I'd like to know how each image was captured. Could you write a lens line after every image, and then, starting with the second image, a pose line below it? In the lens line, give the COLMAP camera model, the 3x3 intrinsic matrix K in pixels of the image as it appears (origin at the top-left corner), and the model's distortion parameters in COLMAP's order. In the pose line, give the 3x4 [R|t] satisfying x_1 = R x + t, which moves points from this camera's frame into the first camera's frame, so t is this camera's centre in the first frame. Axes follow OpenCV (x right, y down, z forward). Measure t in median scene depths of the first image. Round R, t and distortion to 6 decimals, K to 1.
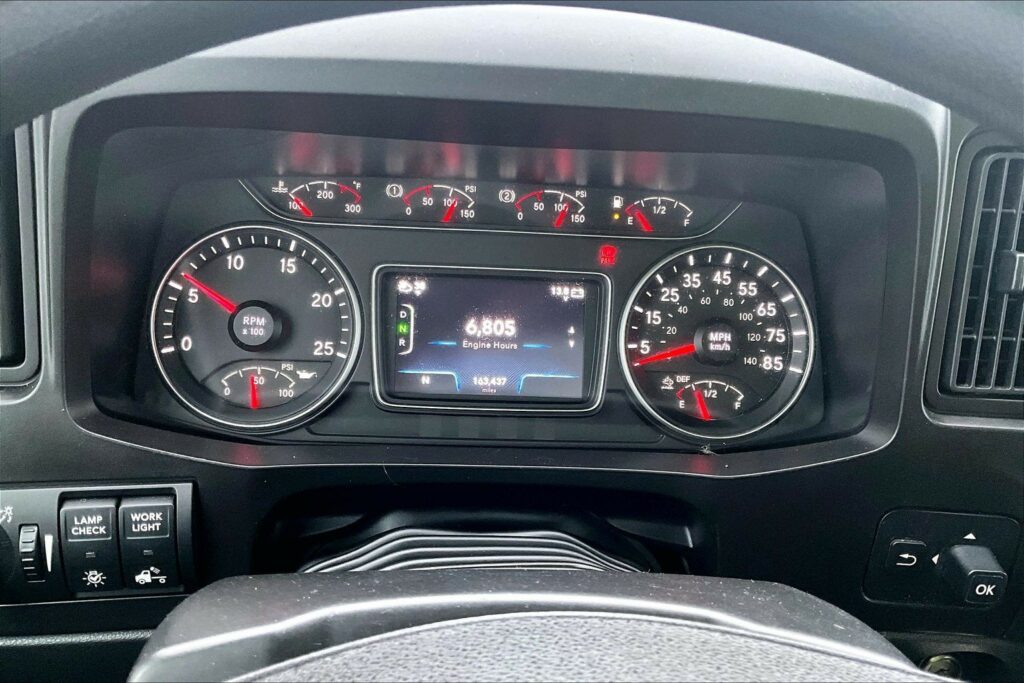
lens RADIAL K [[826.8, 0, 512.0], [0, 826.8, 341.5], [0, 0, 1]] dist [0.071866, -0.146486]
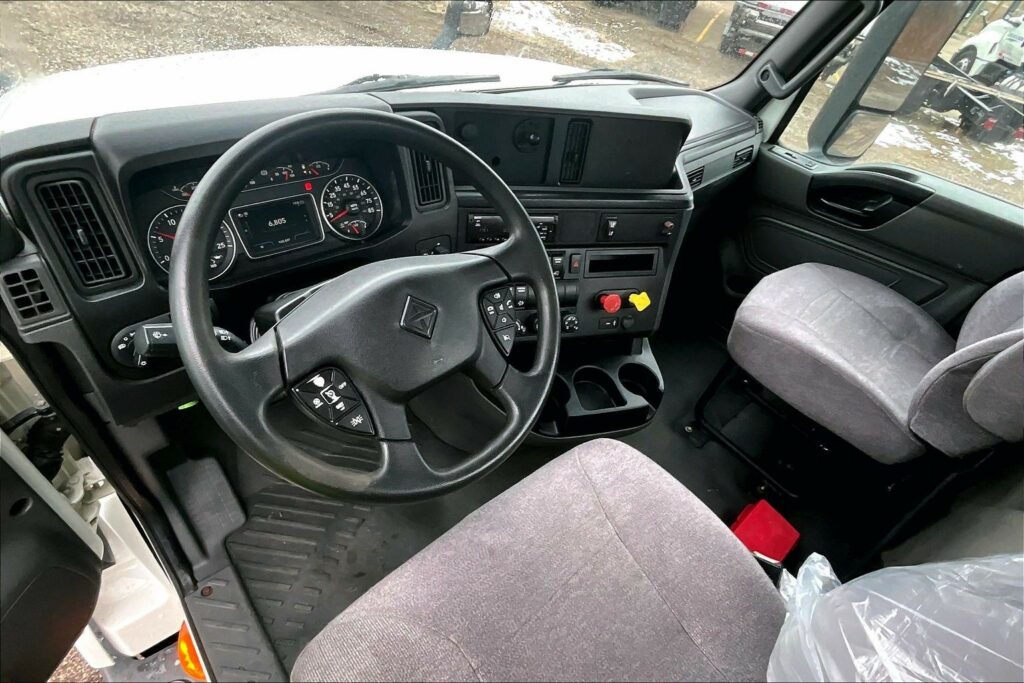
lens RADIAL K [[490.0, 0, 509.5], [0, 490.0, 358.5], [0, 0, 1]] dist [-0.038177, 0.022152]
pose [[0.764333, -0.399147, 0.506436, -0.449163], [0.230061, 0.902502, 0.364090, -0.017828], [-0.602385, -0.161775, 0.781640, -0.852616]]
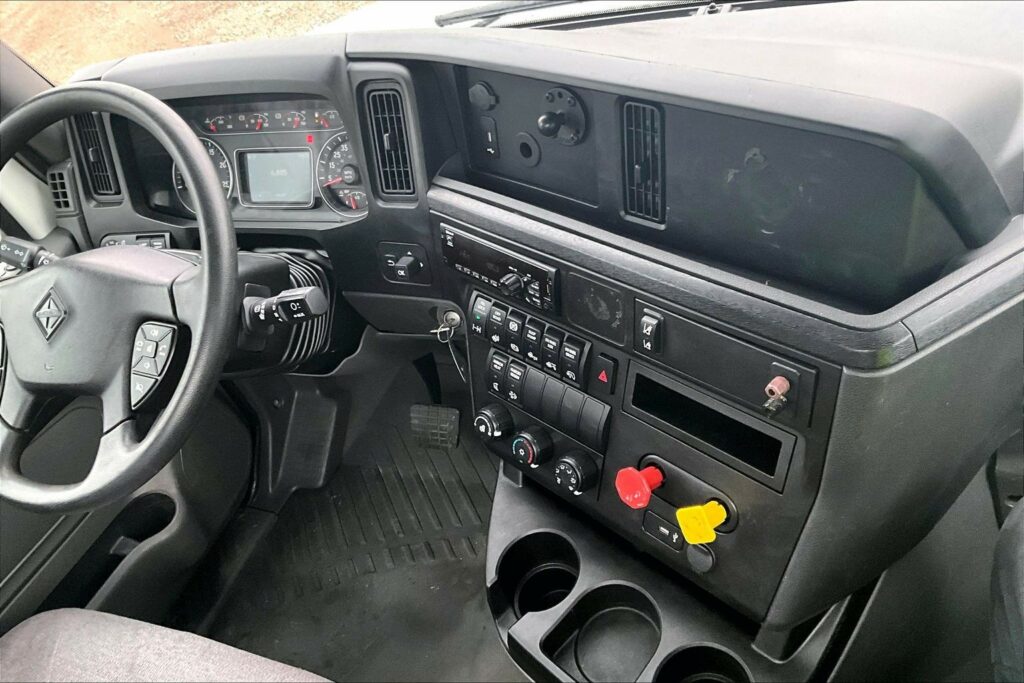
lens RADIAL K [[856.8, 0, 512.0], [0, 856.8, 341.5], [0, 0, 1]] dist [0.071599, -0.230803]
pose [[0.879702, 0.045123, -0.473380, 1.814497], [0.051451, 0.980612, 0.189086, 0.026804], [0.472734, -0.190695, 0.860324, -0.952619]]
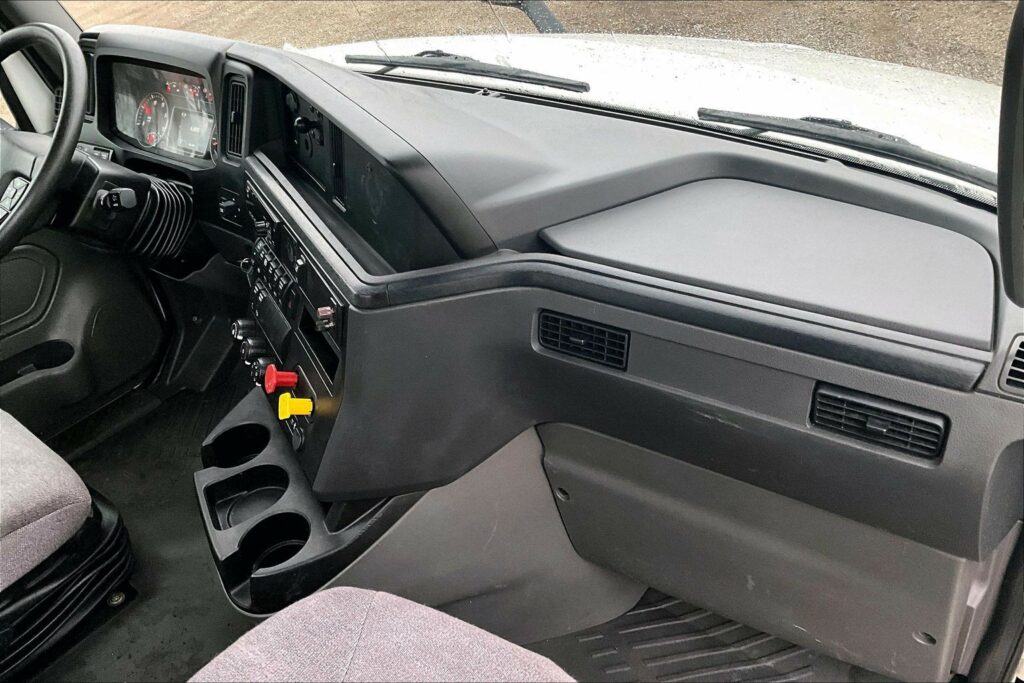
lens RADIAL K [[864.1, 0, 512.0], [0, 864.1, 341.5], [0, 0, 1]] dist [-0.013219, -0.010056]
pose [[0.753878, 0.251669, -0.606902, 3.313622], [-0.230804, 0.966298, 0.114005, 0.120203], [0.615140, 0.054130, 0.786558, -0.915620]]
